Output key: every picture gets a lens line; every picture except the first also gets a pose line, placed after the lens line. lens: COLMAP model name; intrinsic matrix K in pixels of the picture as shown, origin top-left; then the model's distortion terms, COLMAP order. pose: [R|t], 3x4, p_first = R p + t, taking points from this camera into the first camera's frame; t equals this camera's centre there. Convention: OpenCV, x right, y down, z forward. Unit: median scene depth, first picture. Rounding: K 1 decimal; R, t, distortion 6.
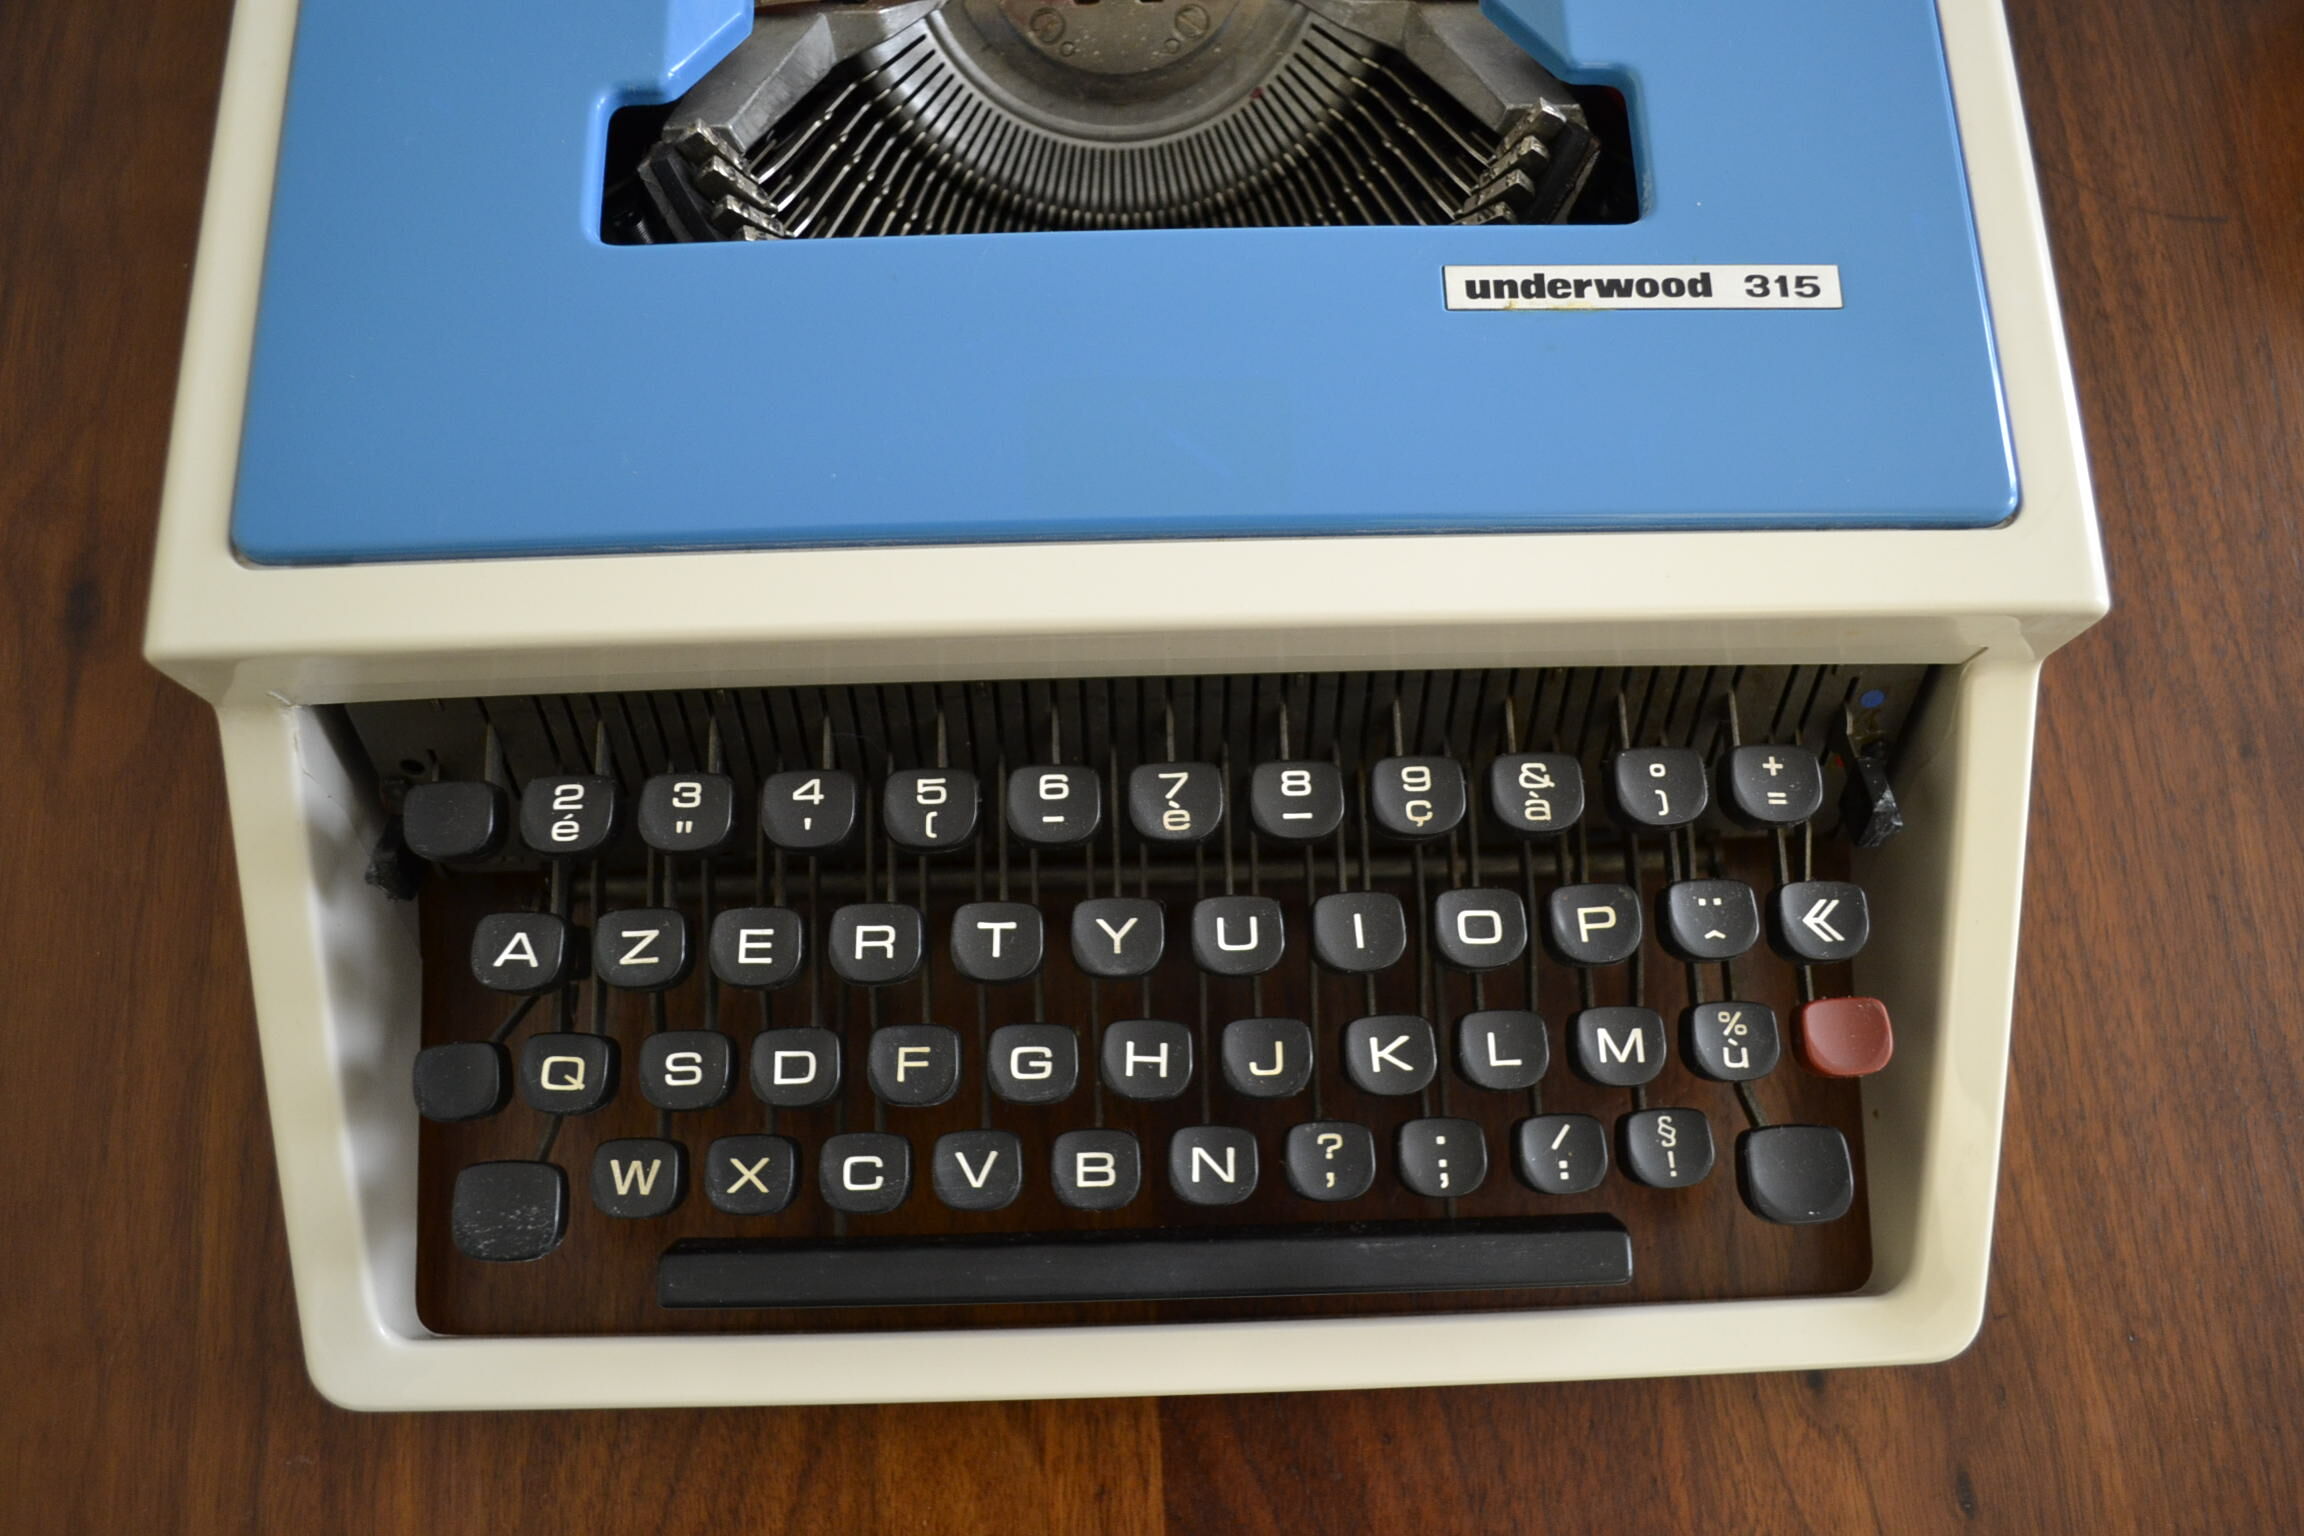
lens RADIAL K [[1770.2, 0, 1141.5], [0, 1770.2, 774.0], [0, 0, 1]] dist [-0.092477, 0.001108]
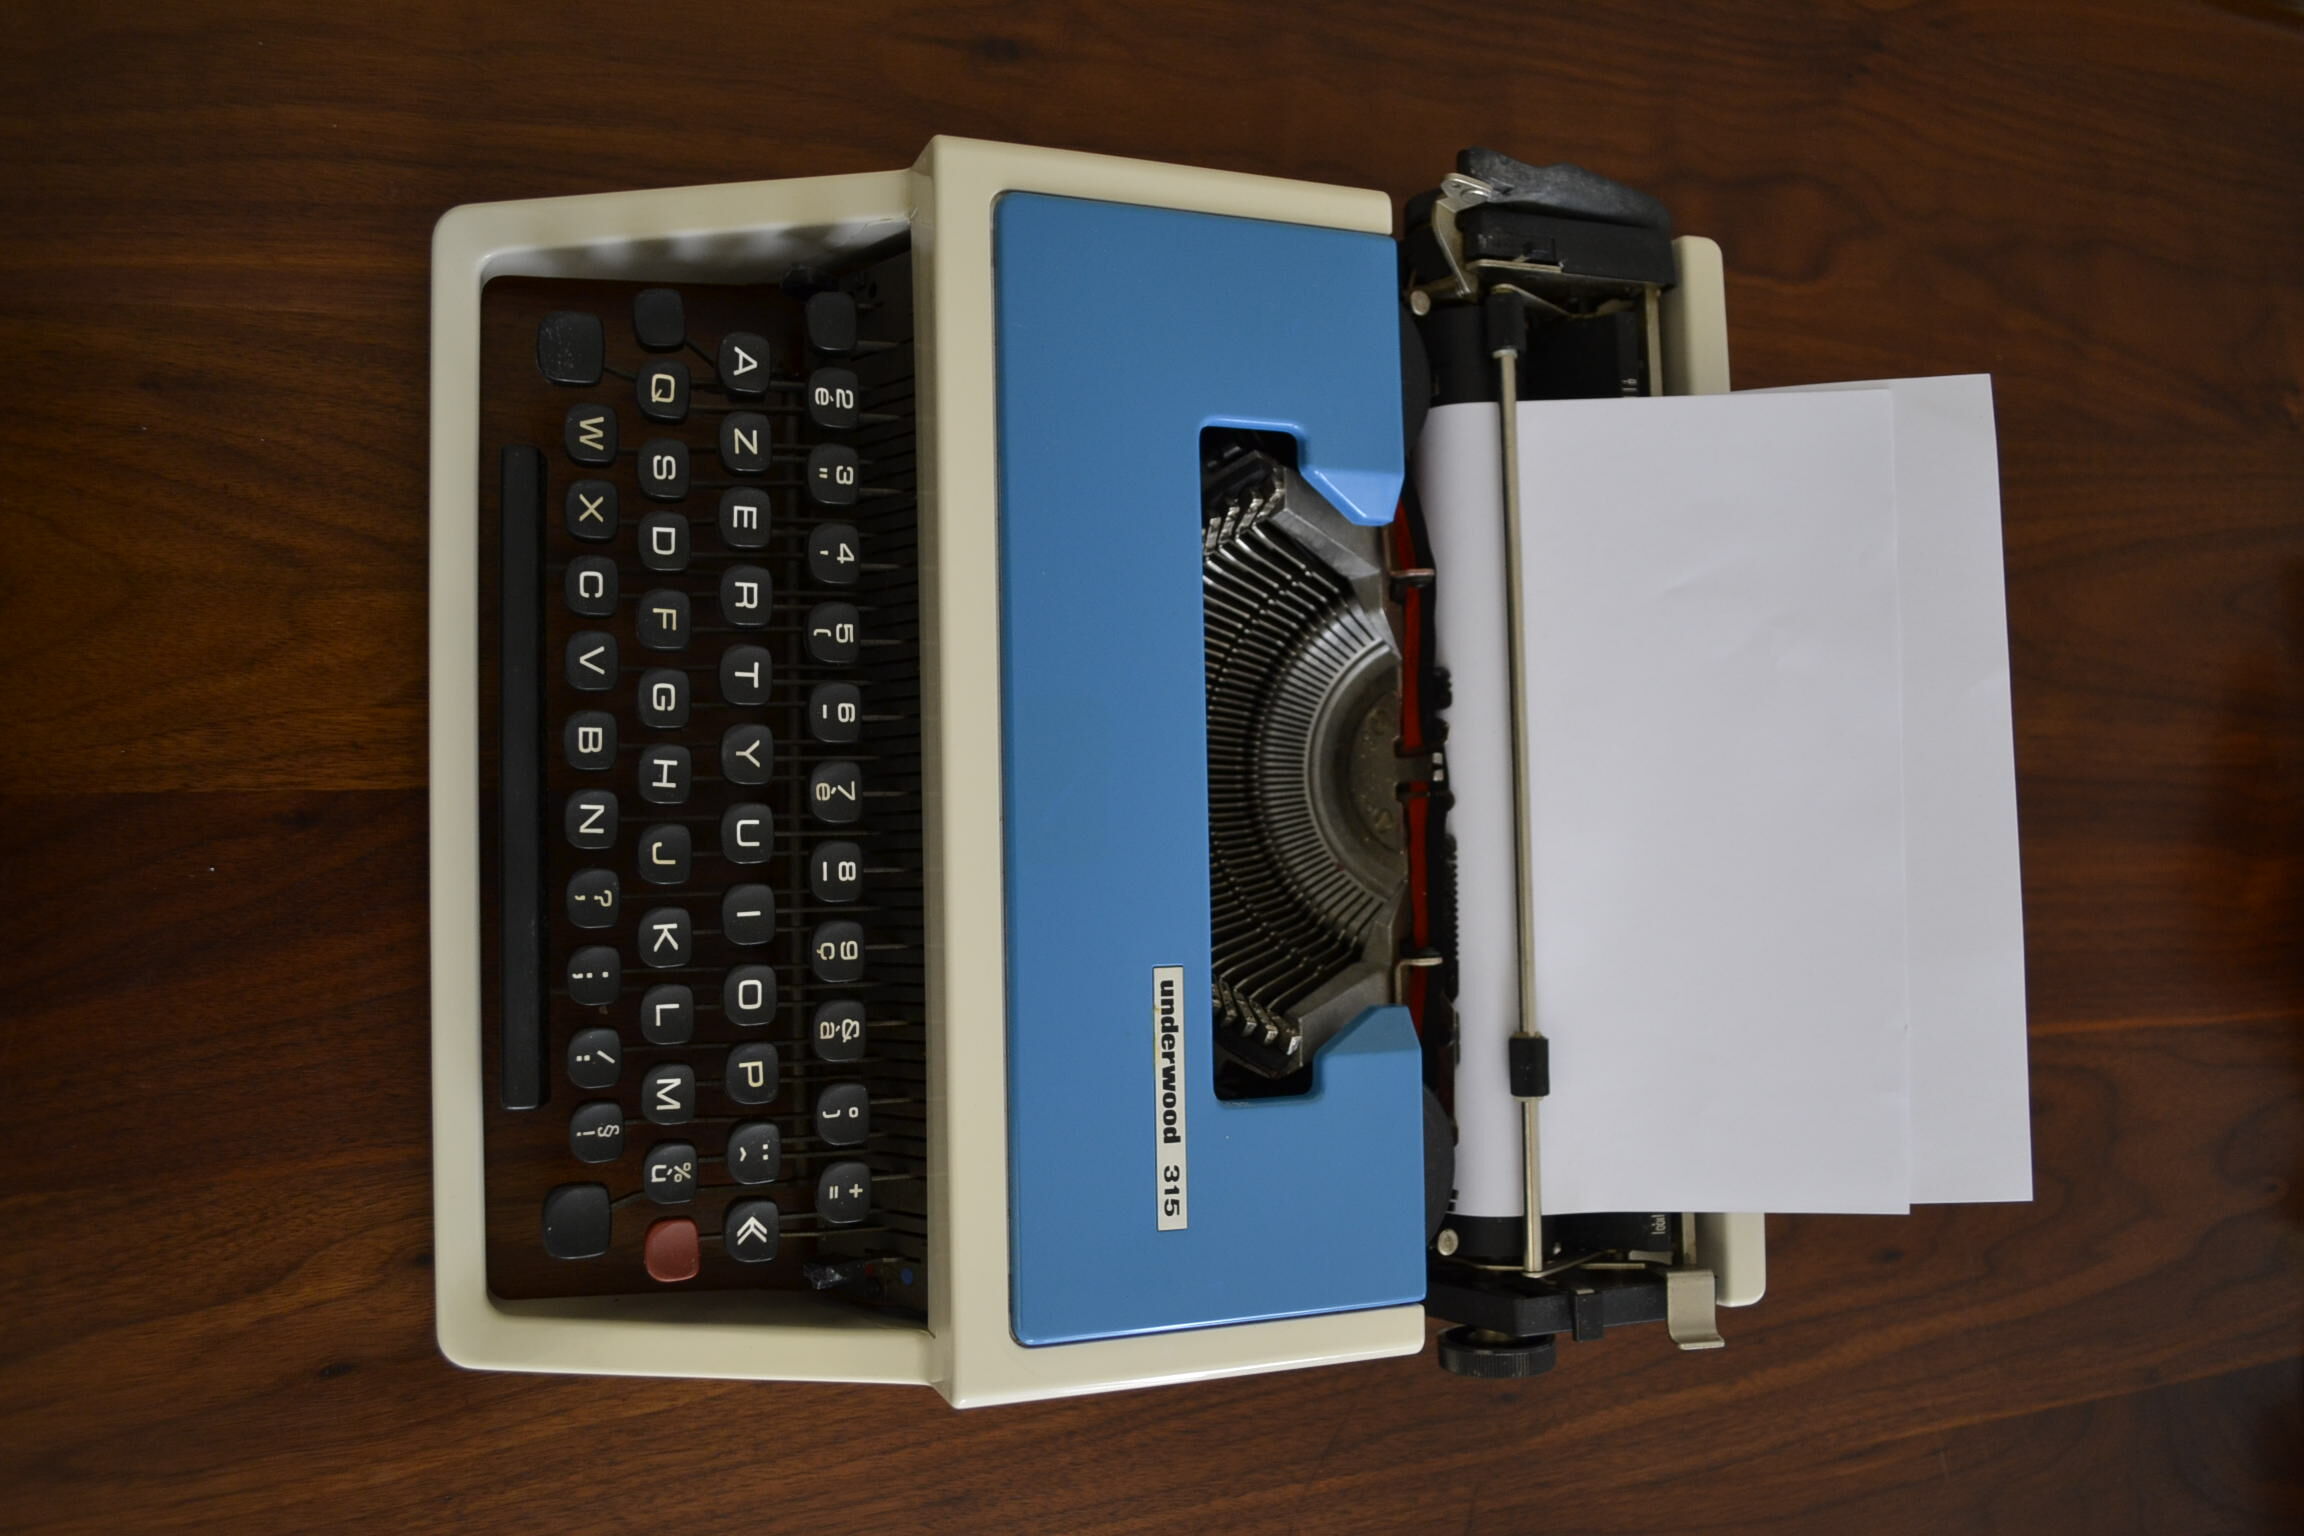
lens RADIAL K [[1770.2, 0, 1154.8], [0, 1770.2, 787.2], [0, 0, 1]] dist [-0.092477, 0.001108]
pose [[-0.002781, 0.998422, -0.056090, 0.096434], [-0.993927, -0.008930, -0.109678, -0.087893], [-0.110006, 0.055444, 0.992383, -0.523459]]
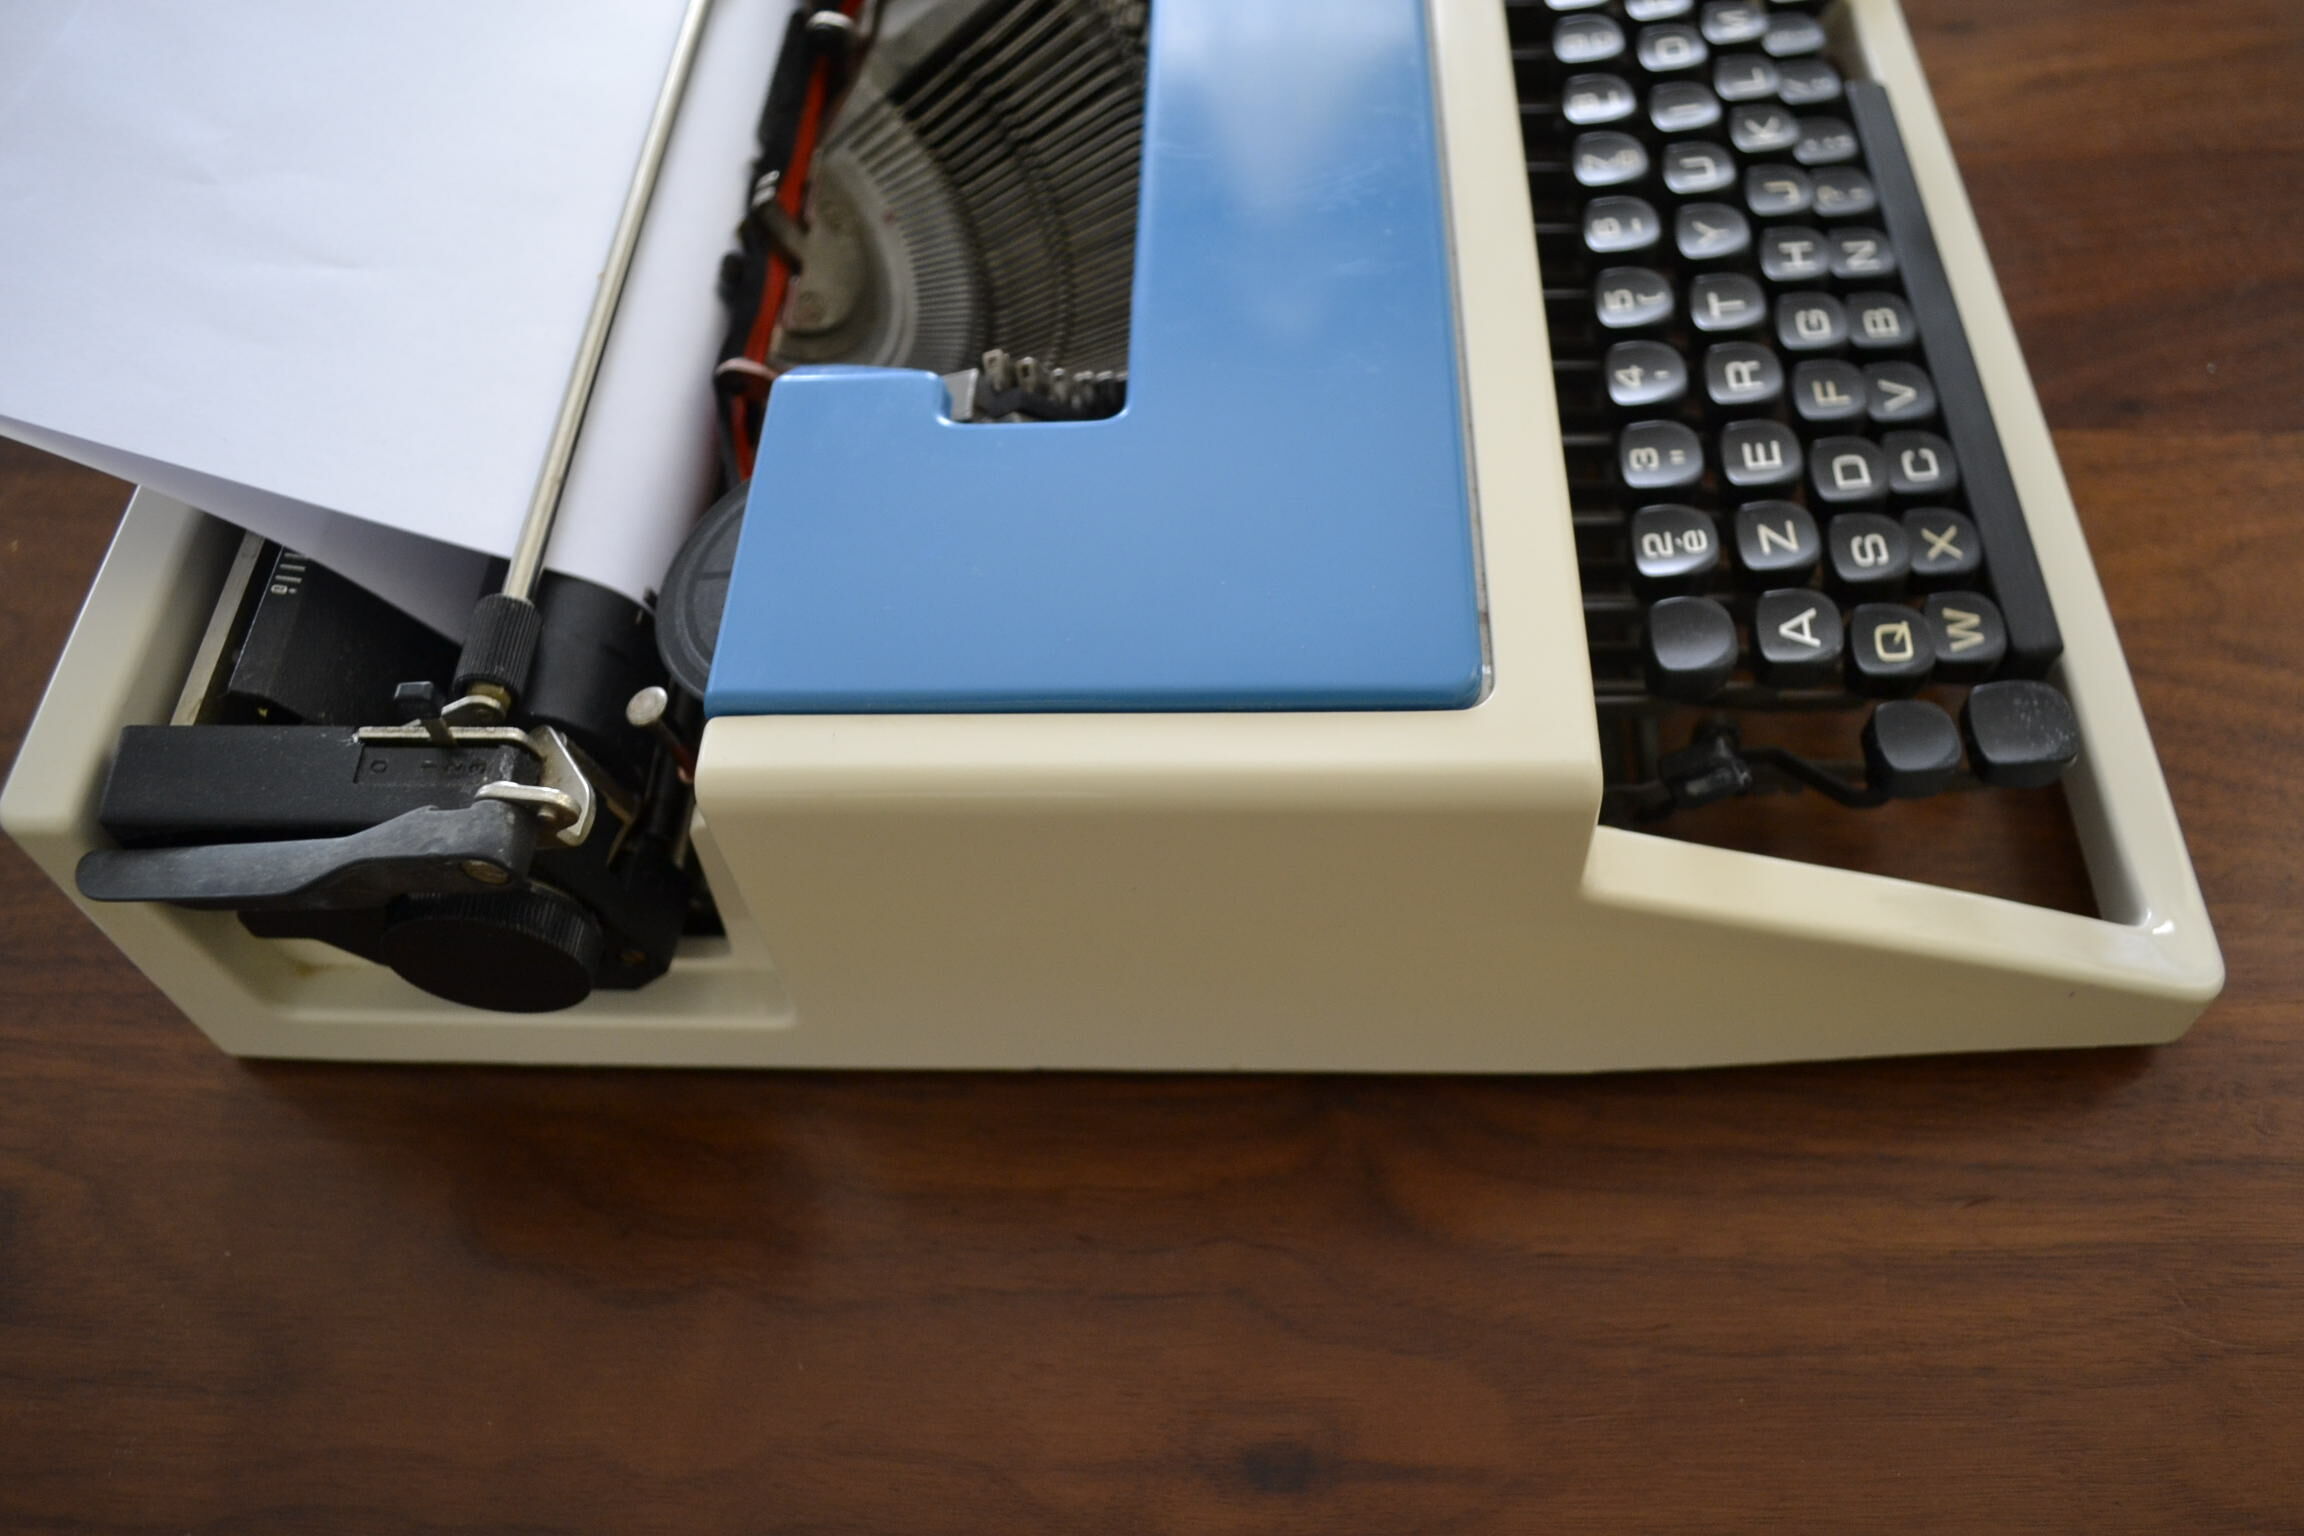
lens RADIAL K [[1770.2, 0, 1158.6], [0, 1770.2, 766.8], [0, 0, 1]] dist [-0.092477, 0.001108]
pose [[0.062833, -0.842462, 0.535079, -0.947059], [0.983709, 0.142758, 0.109253, -0.344194], [-0.168428, 0.519497, 0.837708, 0.261174]]
